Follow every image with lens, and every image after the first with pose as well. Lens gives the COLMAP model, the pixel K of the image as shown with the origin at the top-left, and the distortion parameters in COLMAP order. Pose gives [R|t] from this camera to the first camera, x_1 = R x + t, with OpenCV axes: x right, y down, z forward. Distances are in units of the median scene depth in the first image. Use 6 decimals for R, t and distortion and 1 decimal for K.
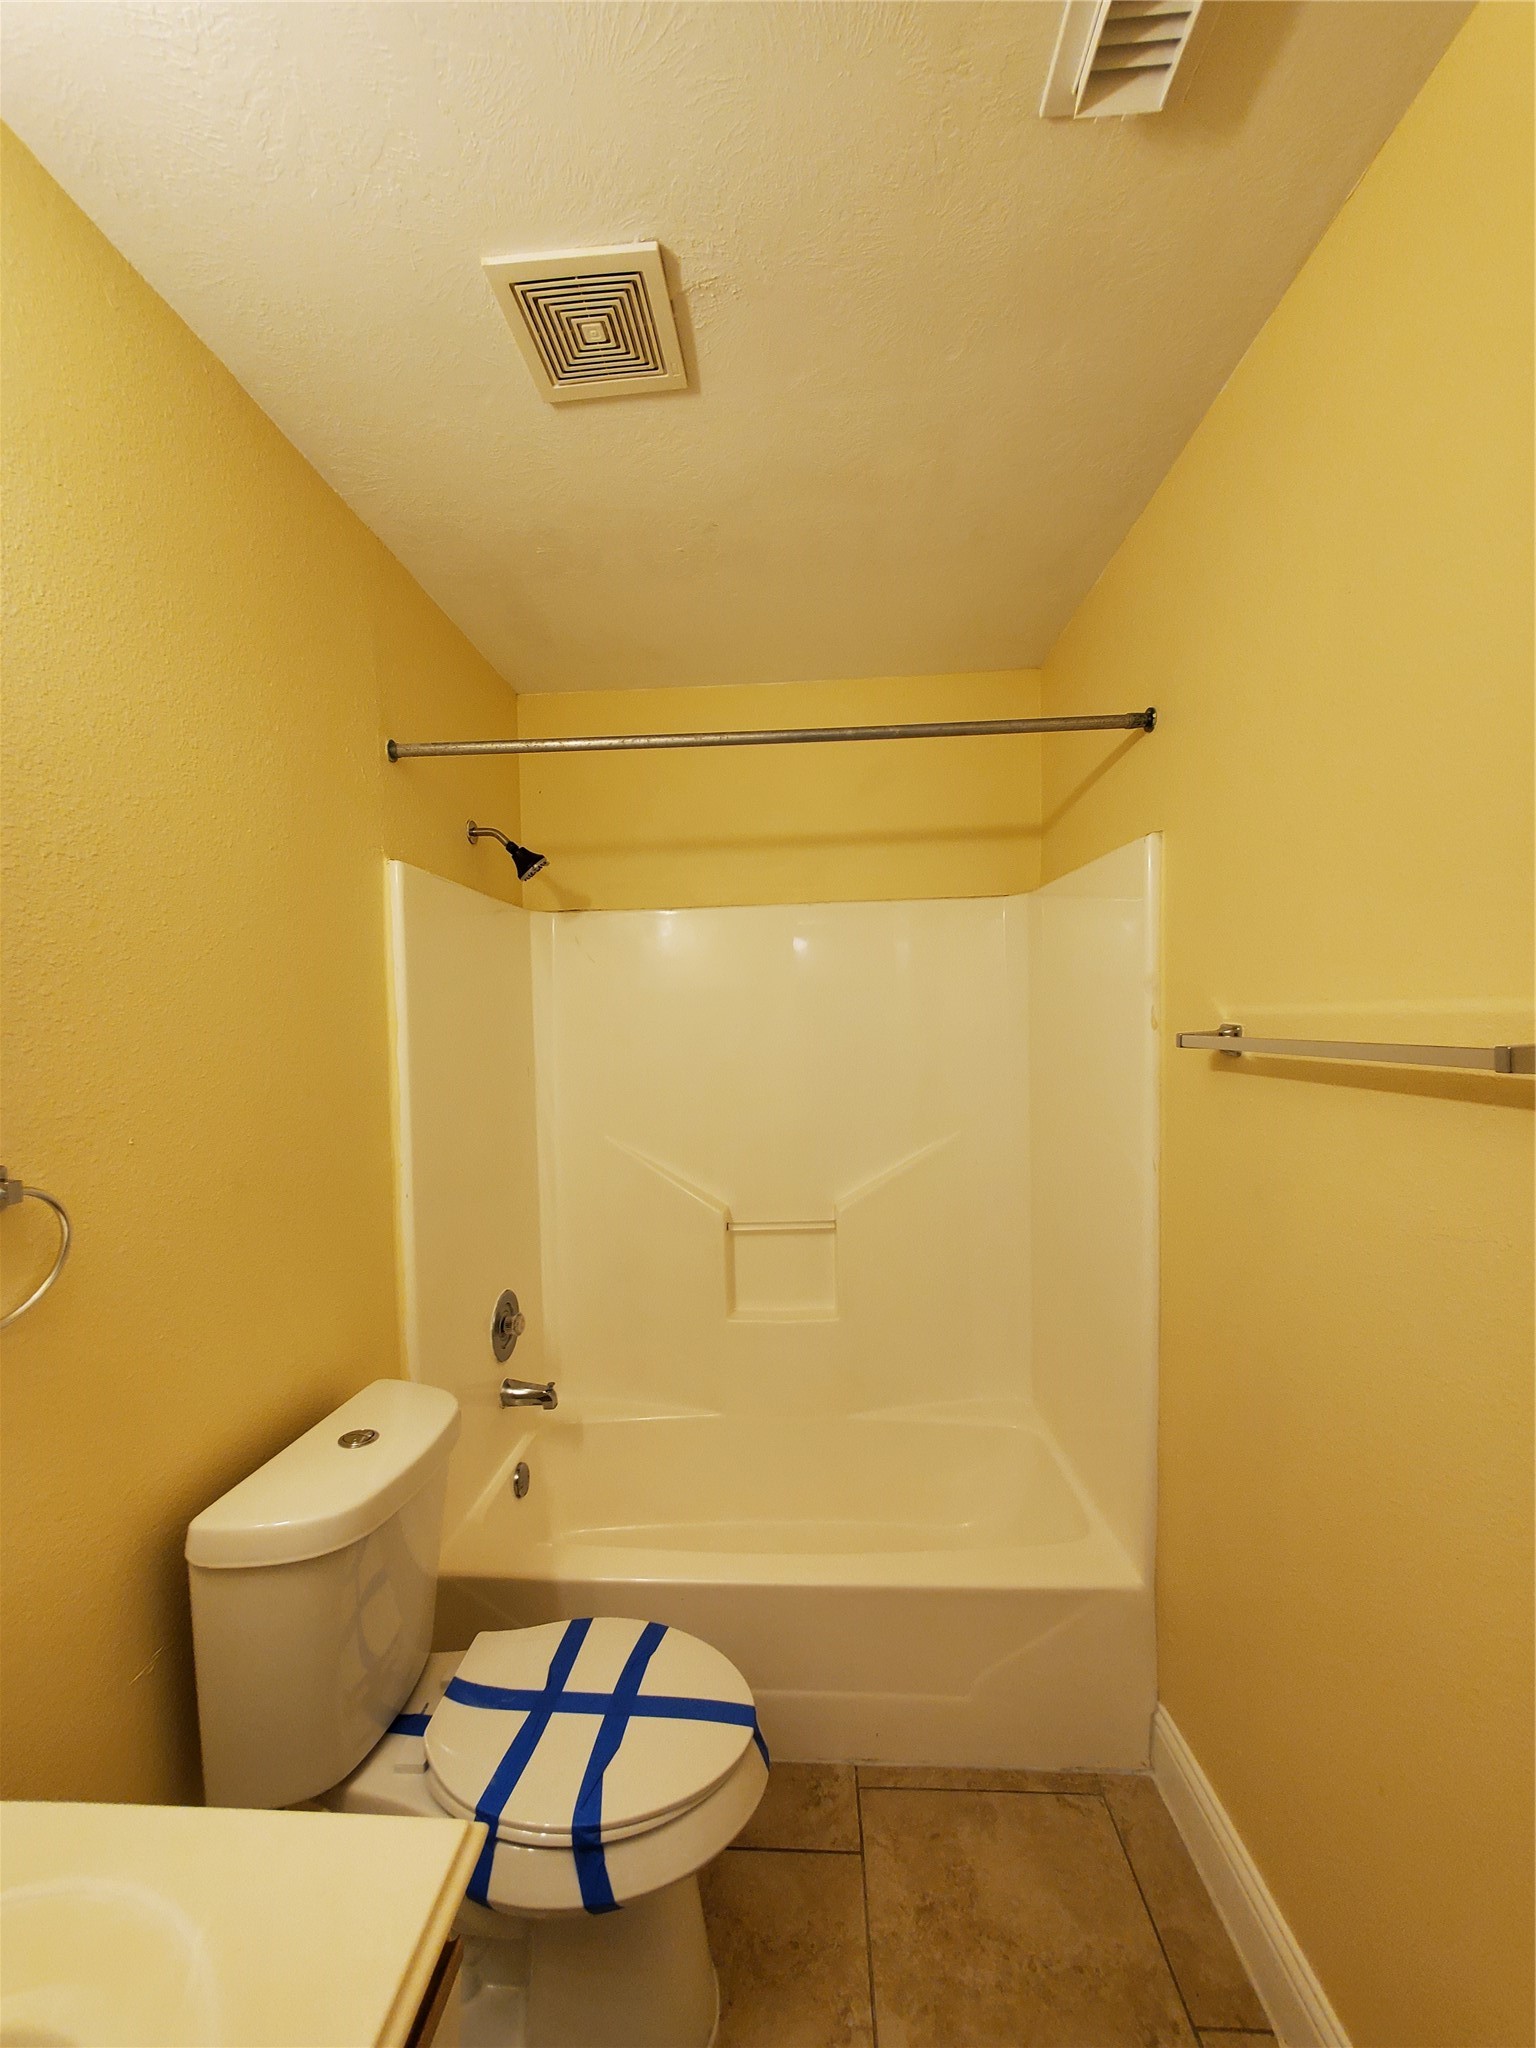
lens RADIAL K [[806.4, 0, 754.8], [0, 806.4, 1034.0], [0, 0, 1]] dist [-0.000206, 0.000181]
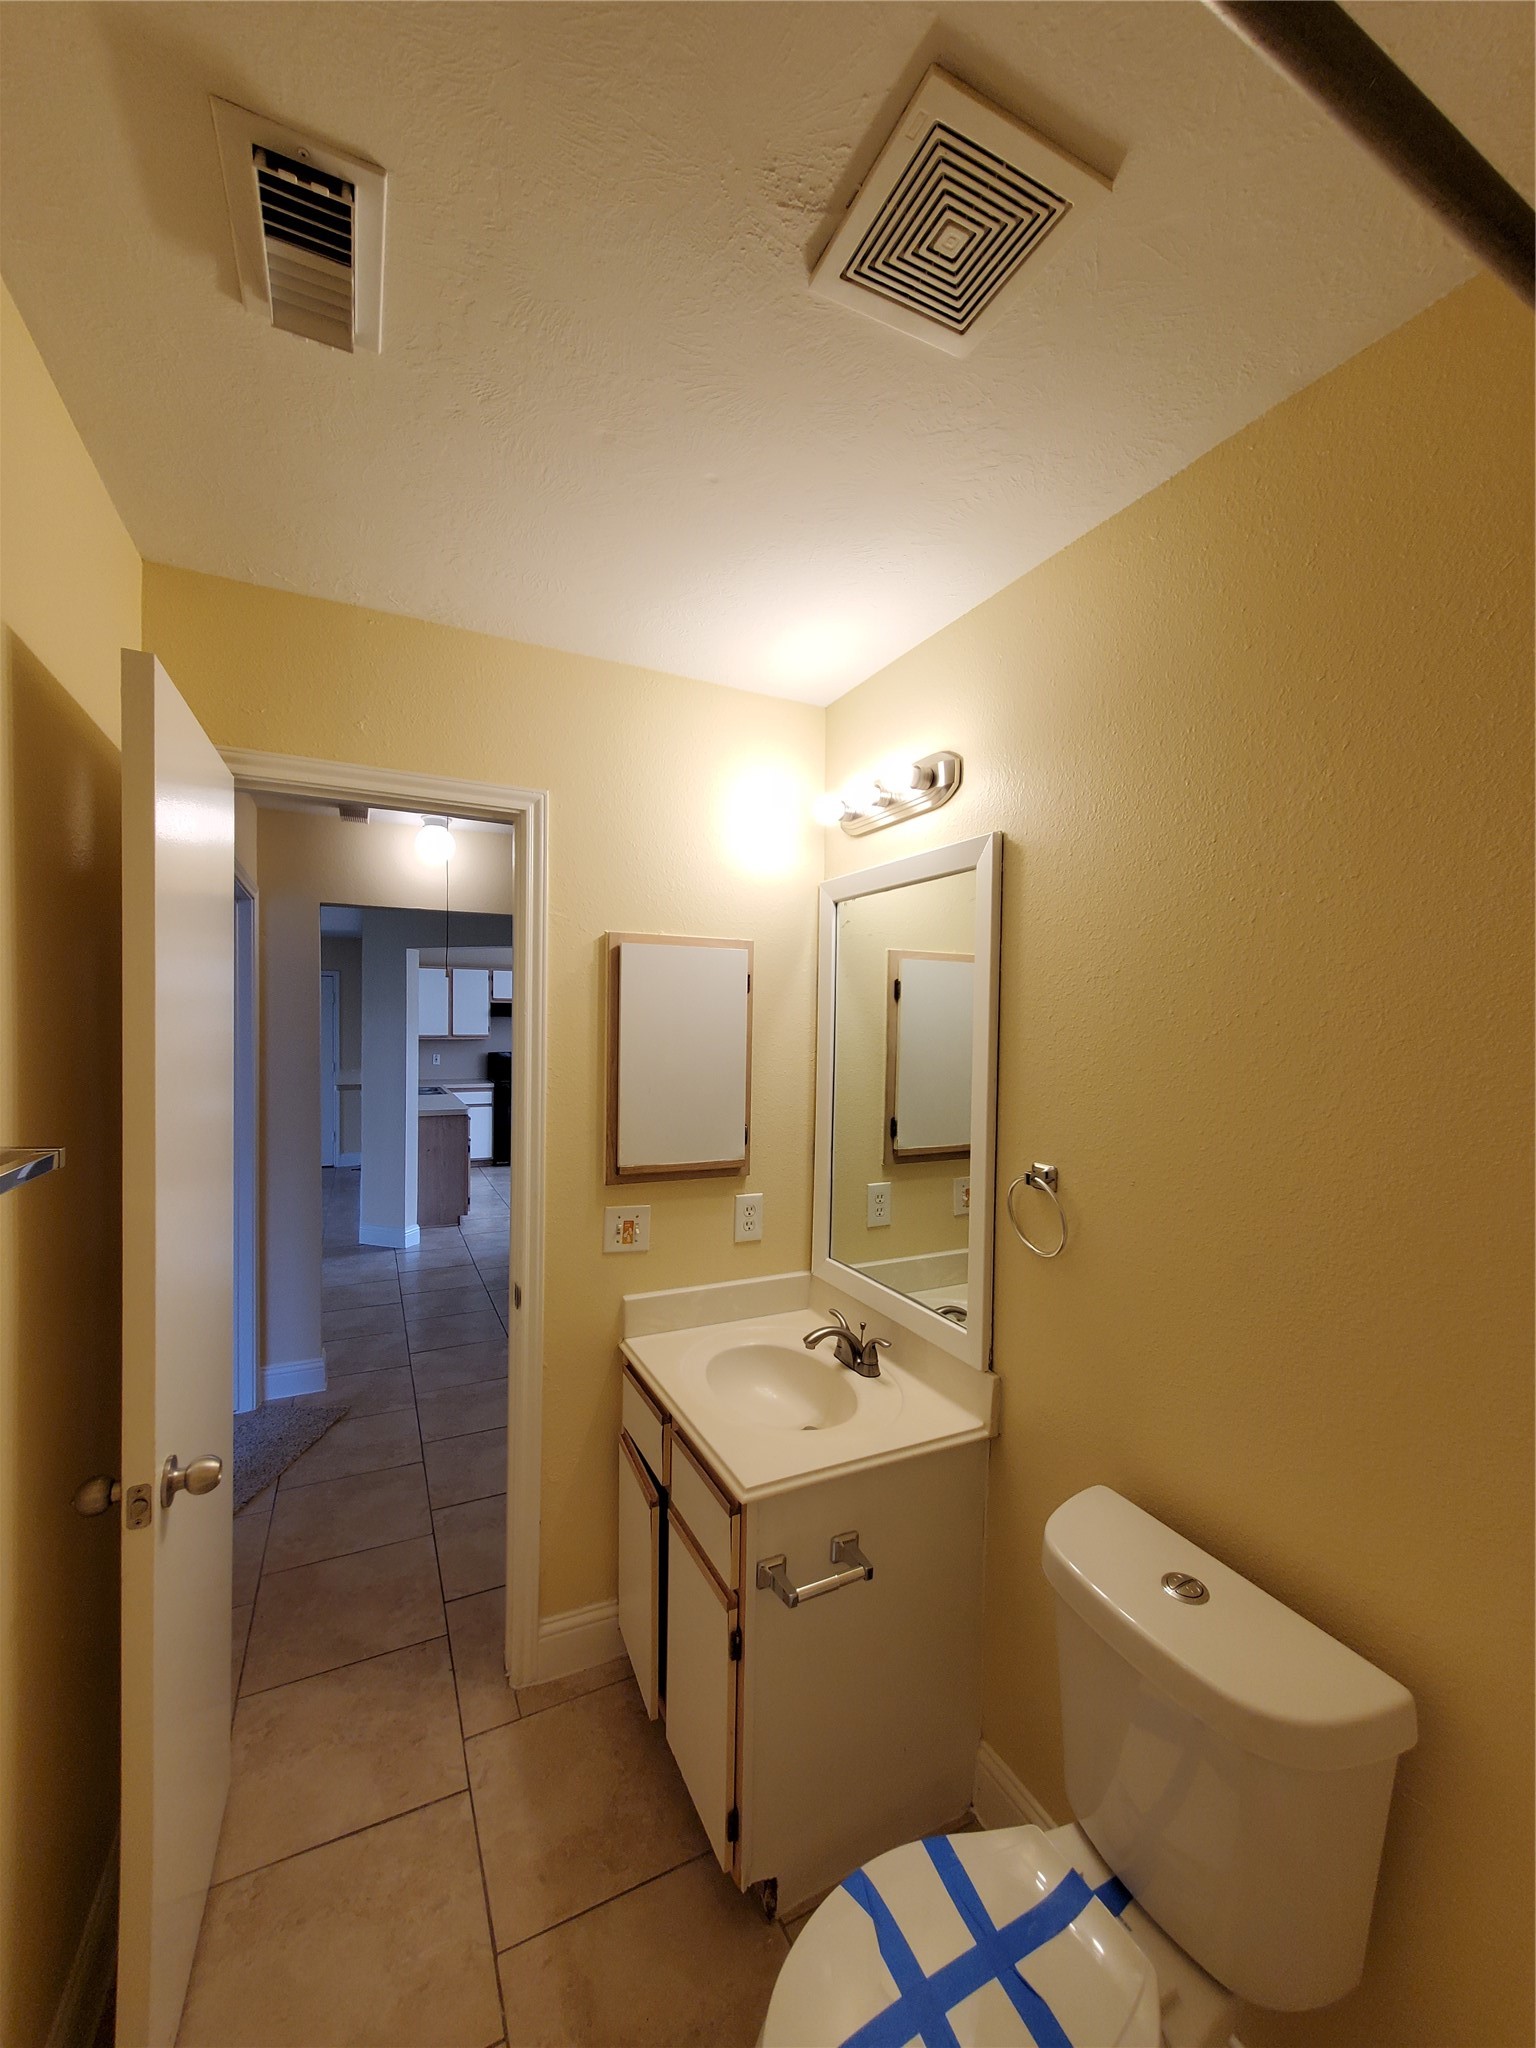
lens RADIAL K [[809.1, 0, 773.5], [0, 809.1, 1028.4], [0, 0, 1]] dist [-0.000032, -0.000047]
pose [[-0.856408, 0.012857, -0.516140, 0.271100], [-0.006470, 0.999344, 0.035628, -0.106084], [0.516260, 0.033852, -0.855763, 1.212825]]
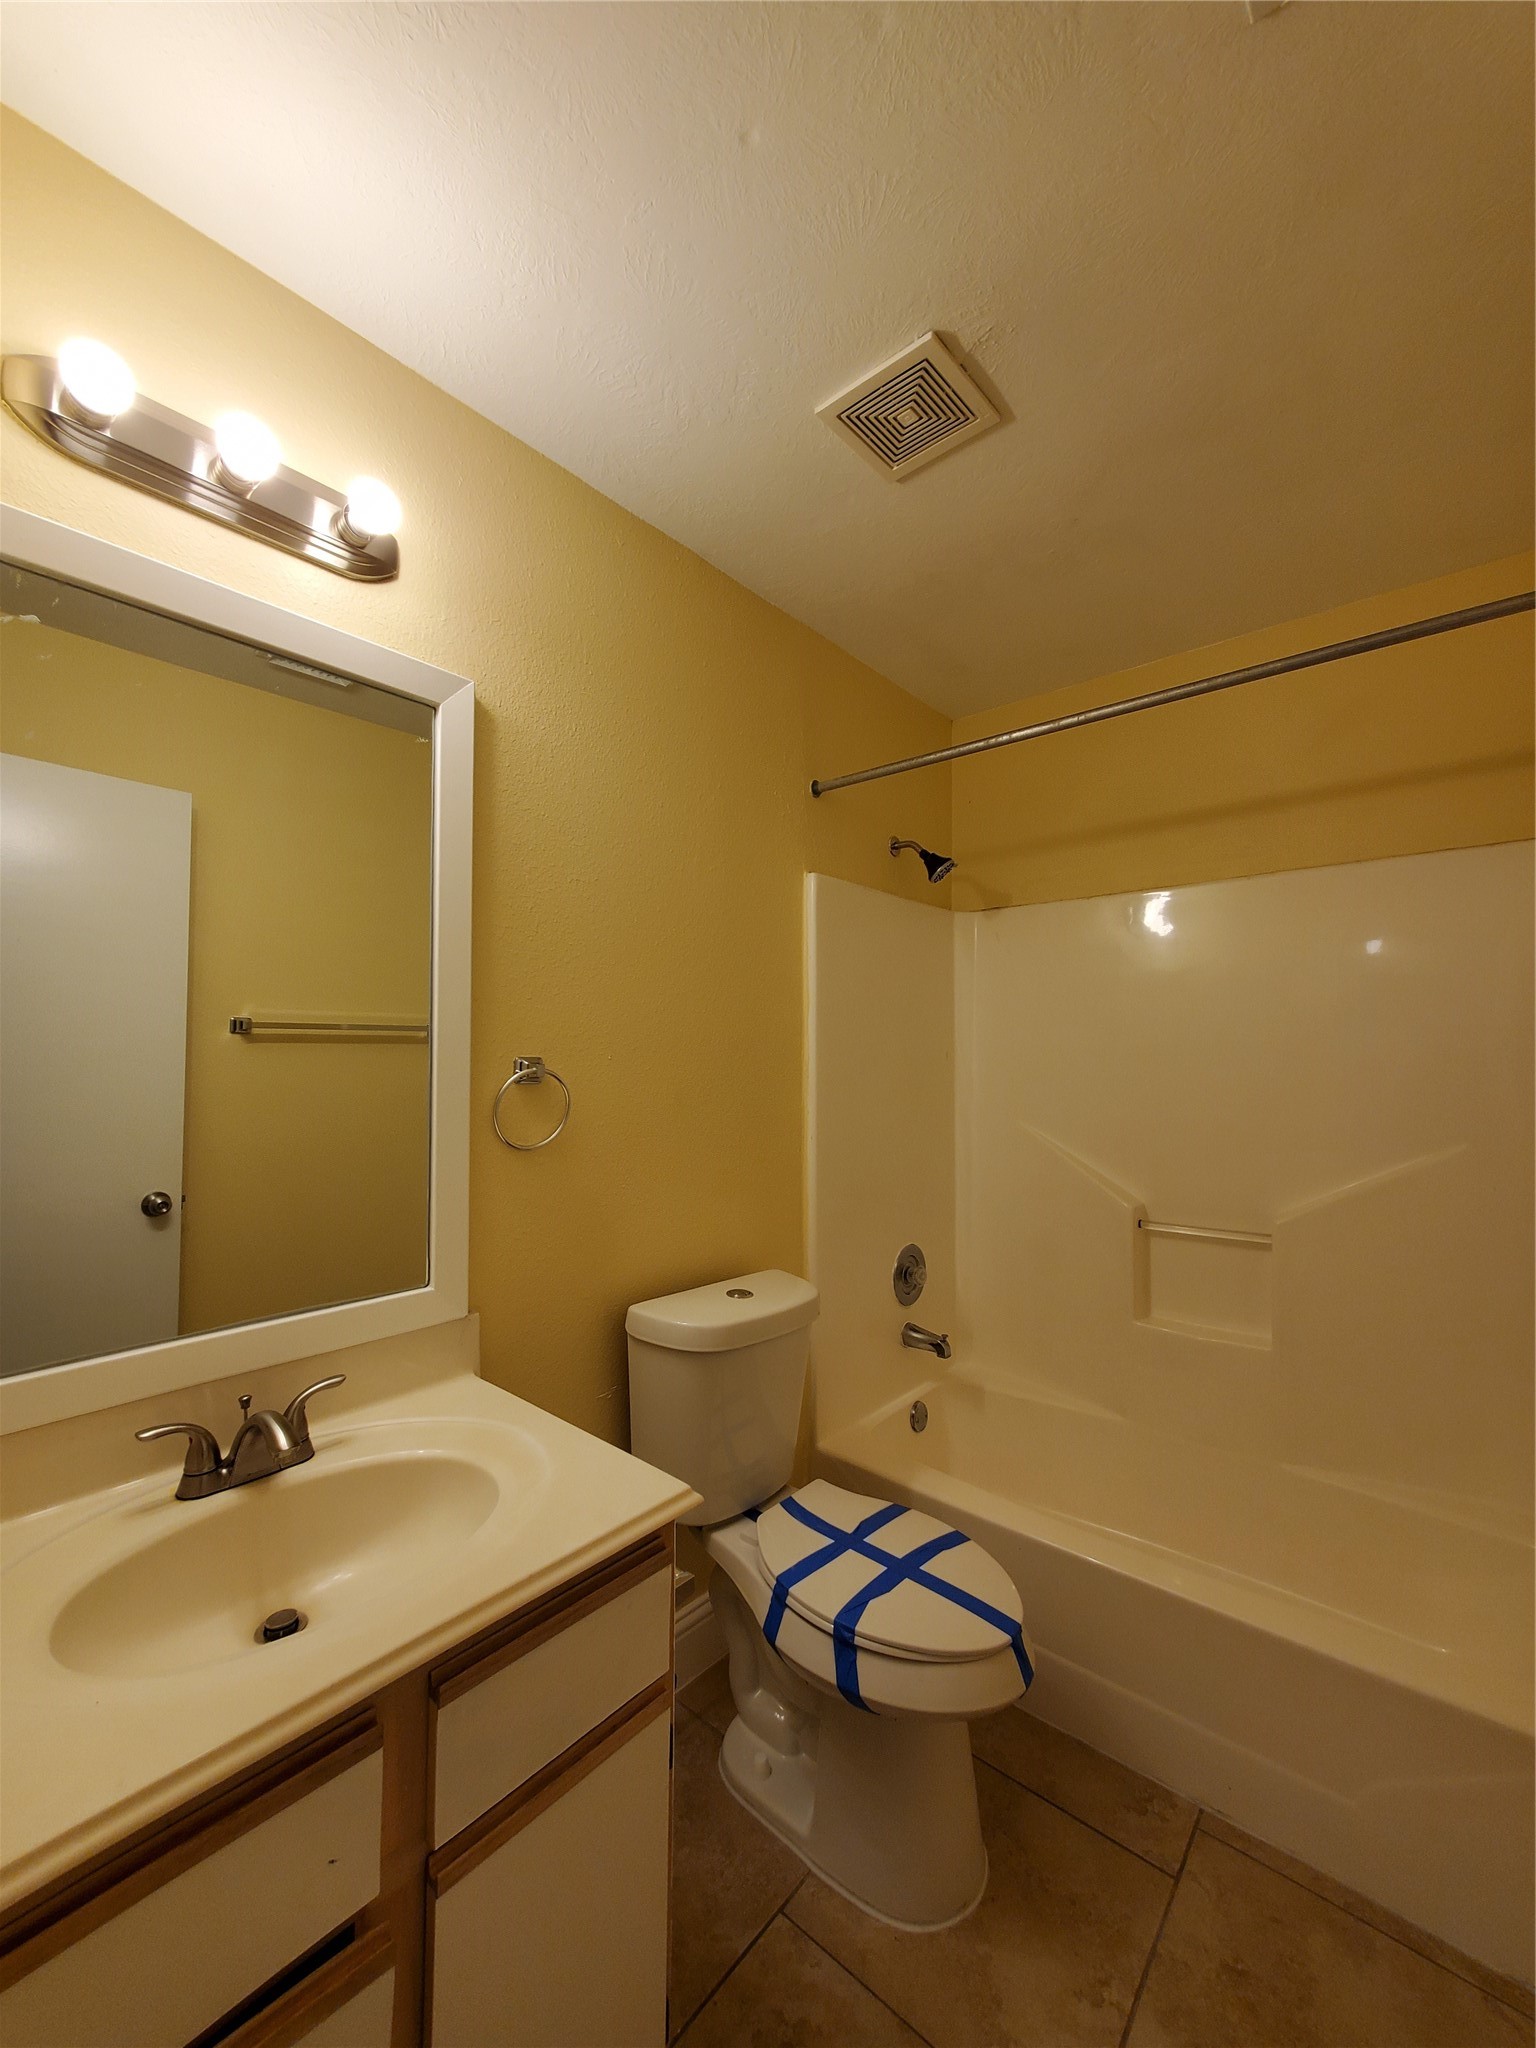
lens RADIAL K [[806.4, 0, 754.8], [0, 806.4, 1034.0], [0, 0, 1]] dist [-0.000206, 0.000181]
pose [[0.792083, 0.009887, -0.610333, 0.283082], [-0.030812, 0.999242, -0.023802, 0.077937], [0.609635, 0.037659, 0.791787, -0.058641]]
